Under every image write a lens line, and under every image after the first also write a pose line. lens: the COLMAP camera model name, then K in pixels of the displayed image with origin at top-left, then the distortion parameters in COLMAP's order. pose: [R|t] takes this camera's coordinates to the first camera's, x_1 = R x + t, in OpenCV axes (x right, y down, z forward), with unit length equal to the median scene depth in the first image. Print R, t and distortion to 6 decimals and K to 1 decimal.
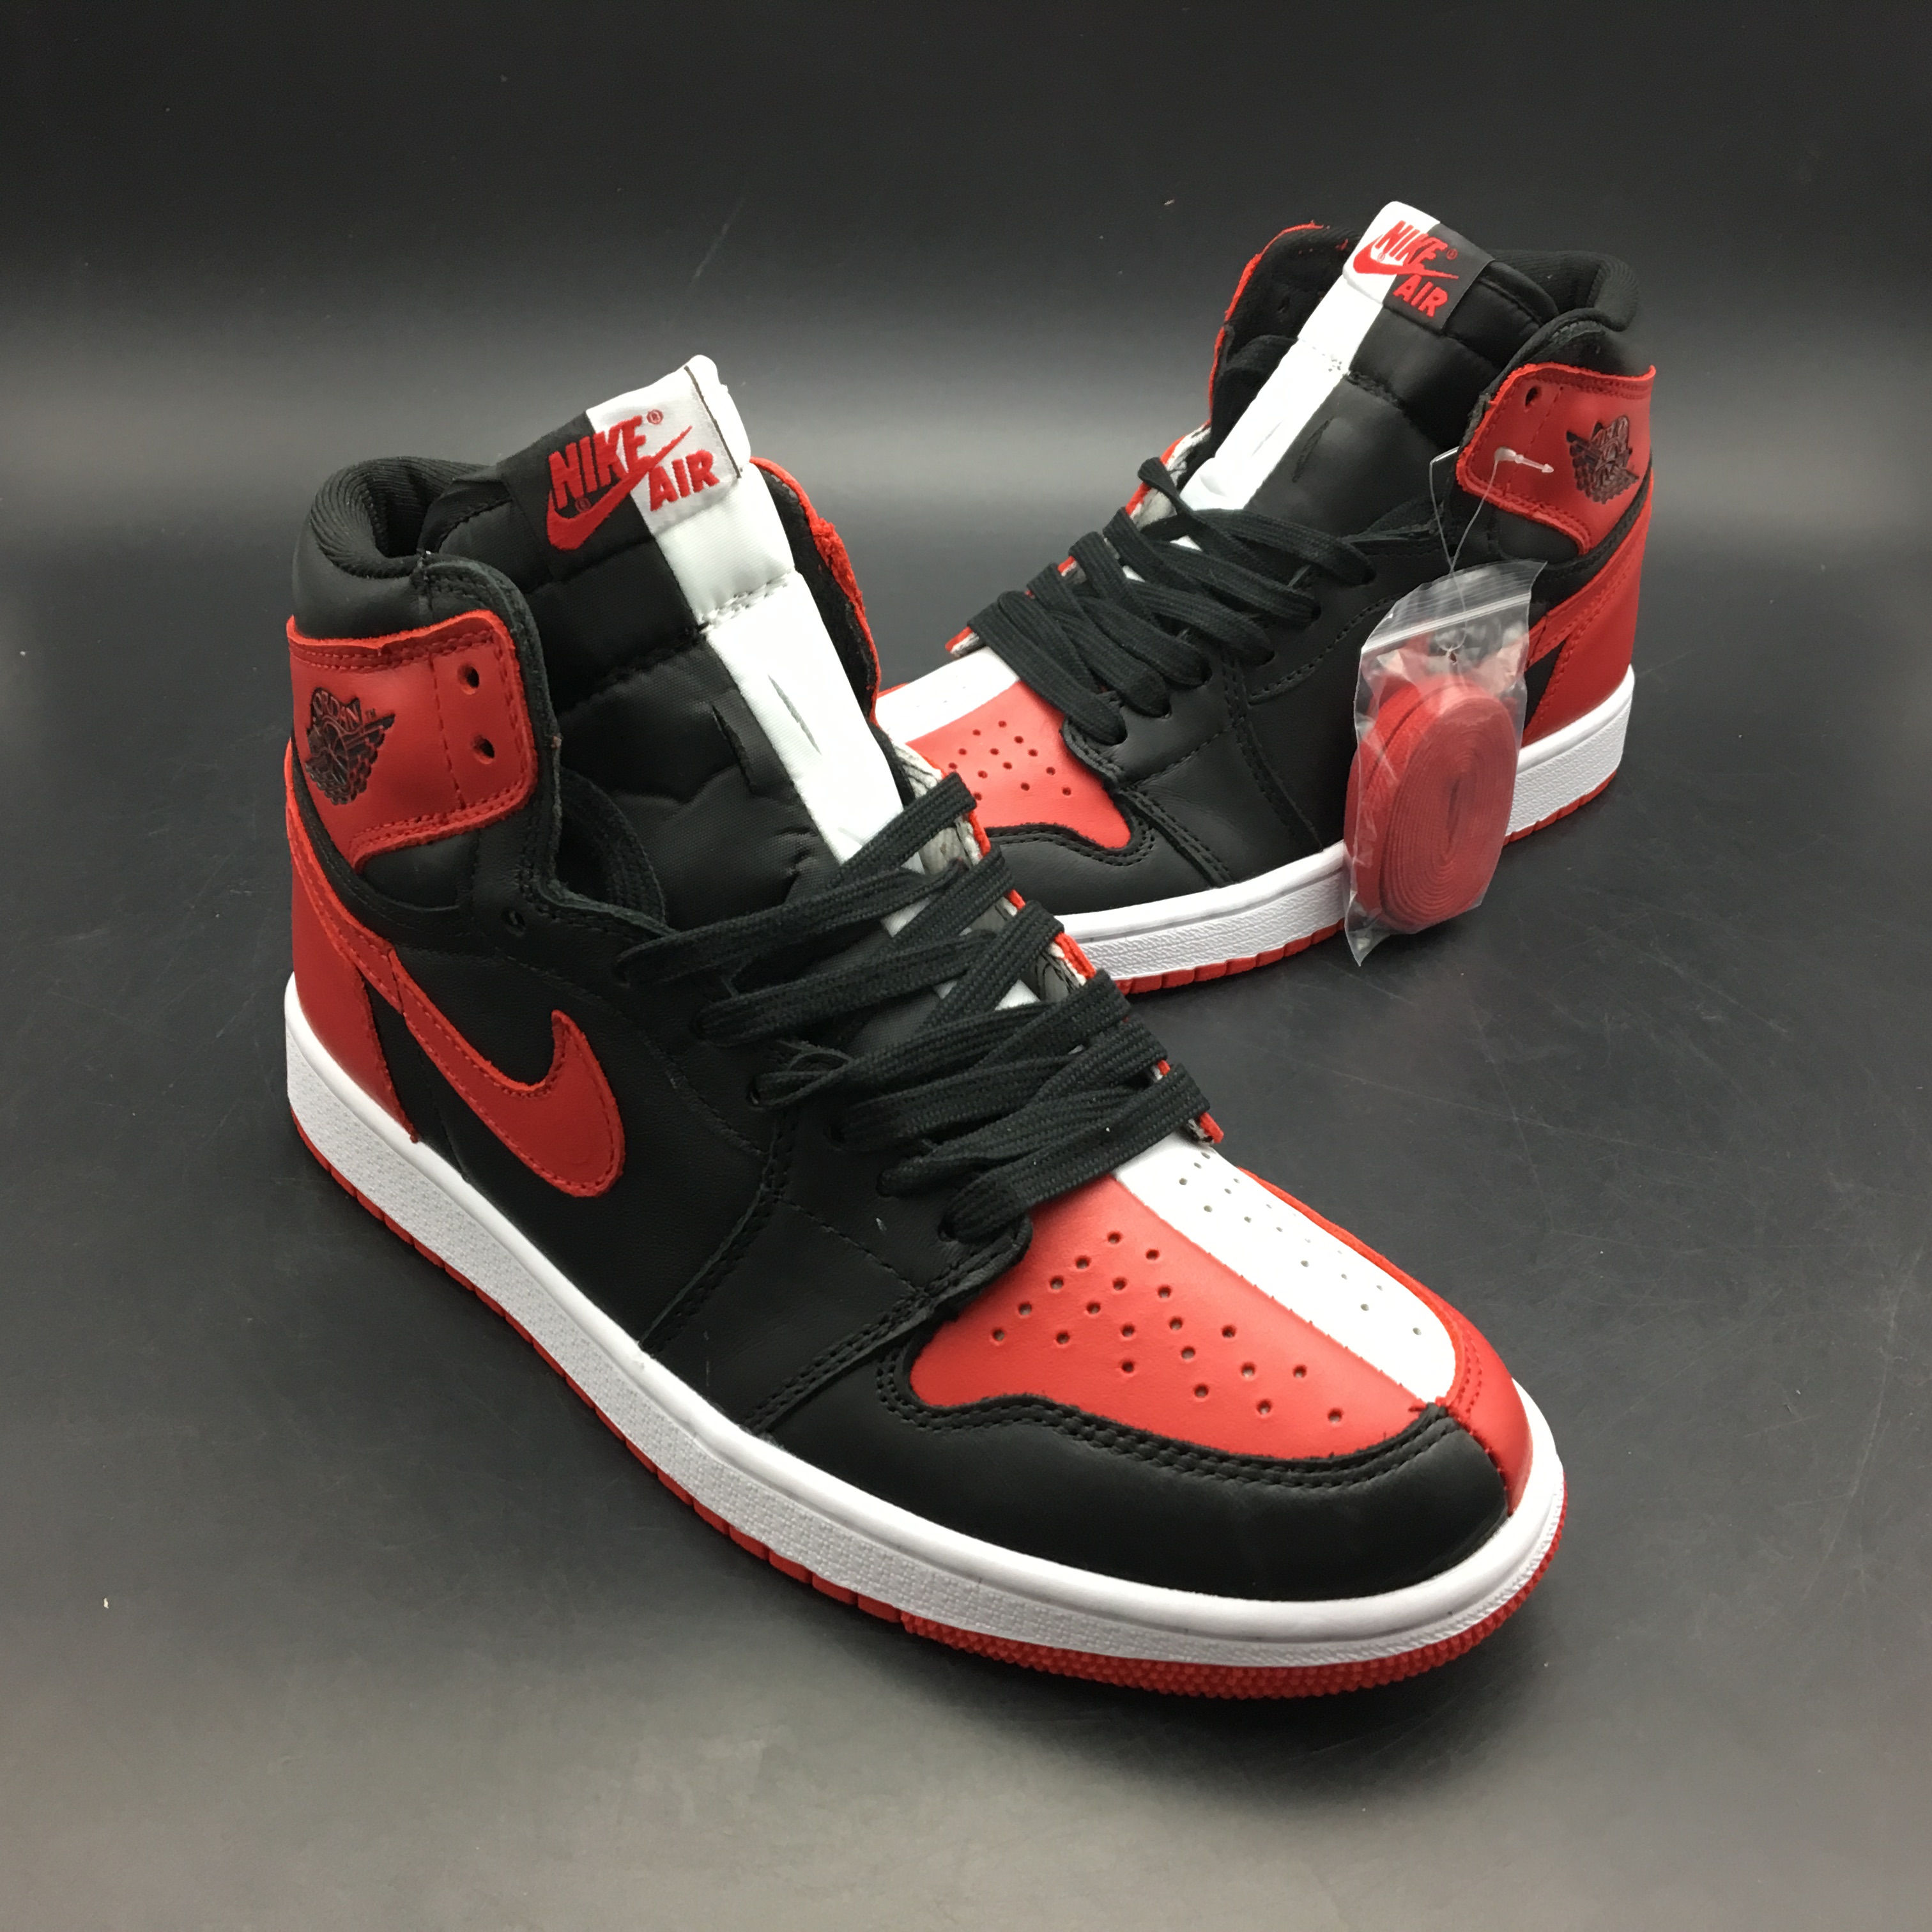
lens RADIAL K [[2135.1, 0, 961.3], [0, 2135.1, 957.6], [0, 0, 1]] dist [0.073402, 0.000000]
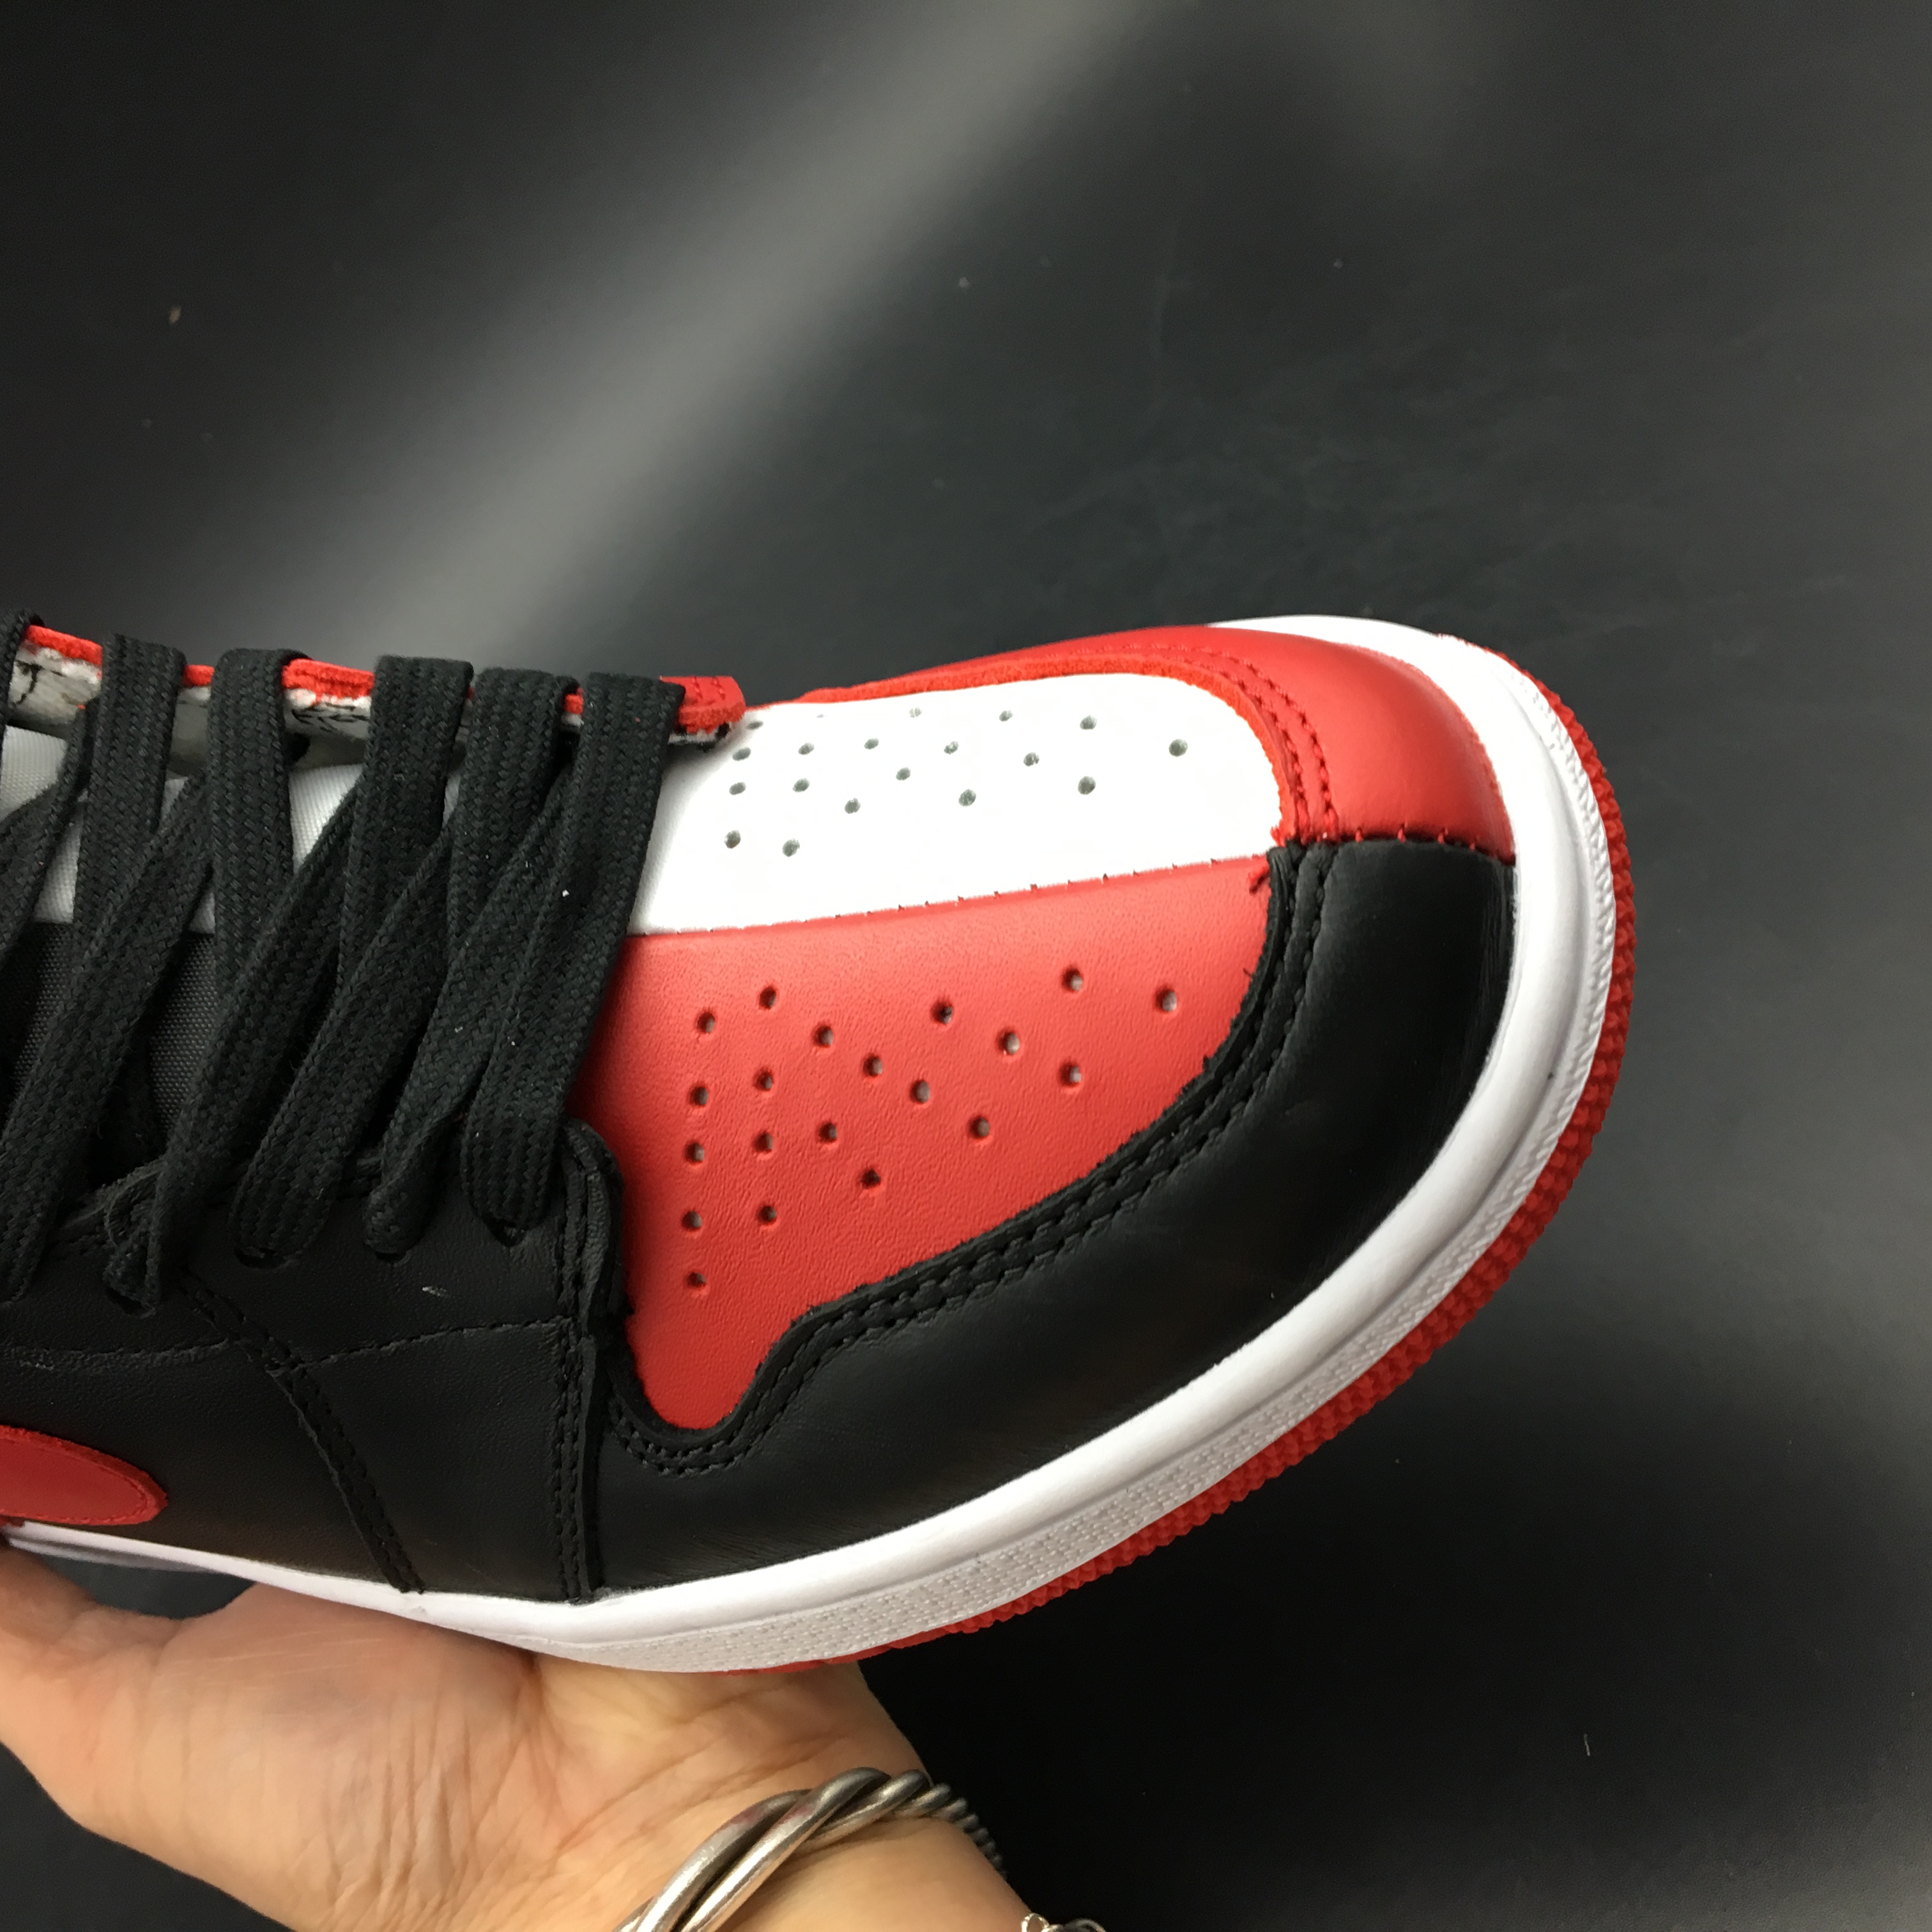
lens RADIAL K [[2204.8, 0, 953.6], [0, 2204.8, 960.6], [0, 0, 1]] dist [0.086618, 0.000000]
pose [[0.663222, -0.722437, -0.195506, 0.247906], [0.745832, 0.616258, 0.252906, 0.021562], [-0.062227, -0.313547, 0.947531, 0.451115]]
